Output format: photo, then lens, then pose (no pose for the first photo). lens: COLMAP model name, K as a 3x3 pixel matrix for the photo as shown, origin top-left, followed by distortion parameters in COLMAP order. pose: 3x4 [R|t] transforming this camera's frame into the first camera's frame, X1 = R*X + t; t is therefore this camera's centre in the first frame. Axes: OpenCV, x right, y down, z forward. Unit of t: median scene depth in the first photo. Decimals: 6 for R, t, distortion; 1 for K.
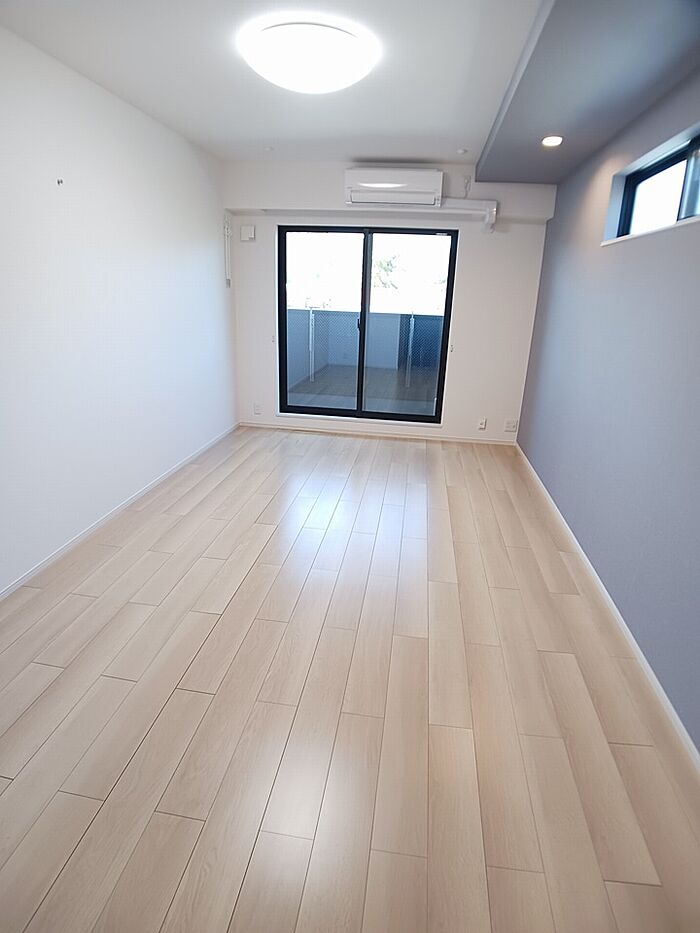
lens RADIAL K [[503.7, 0, 360.9], [0, 503.7, 463.7], [0, 0, 1]] dist [-0.044327, -0.031828]
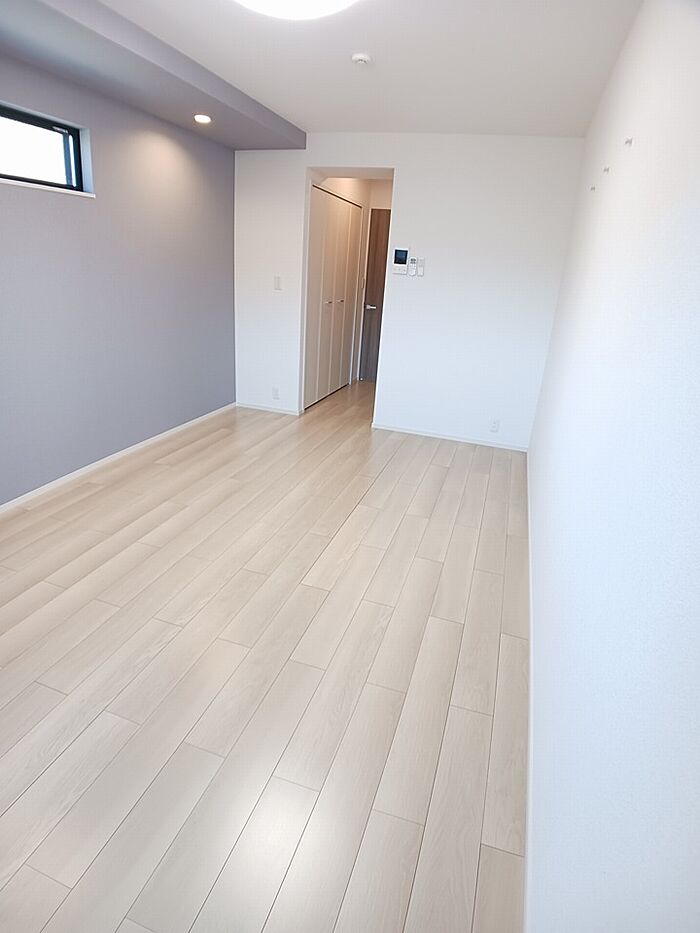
lens RADIAL K [[503.7, 0, 360.9], [0, 503.7, 463.7], [0, 0, 1]] dist [-0.044327, -0.031828]
pose [[-0.979482, -0.163579, 0.117718, -0.385593], [-0.048262, 0.757503, 0.651046, -0.627245], [-0.195669, 0.632006, -0.749855, 1.762333]]
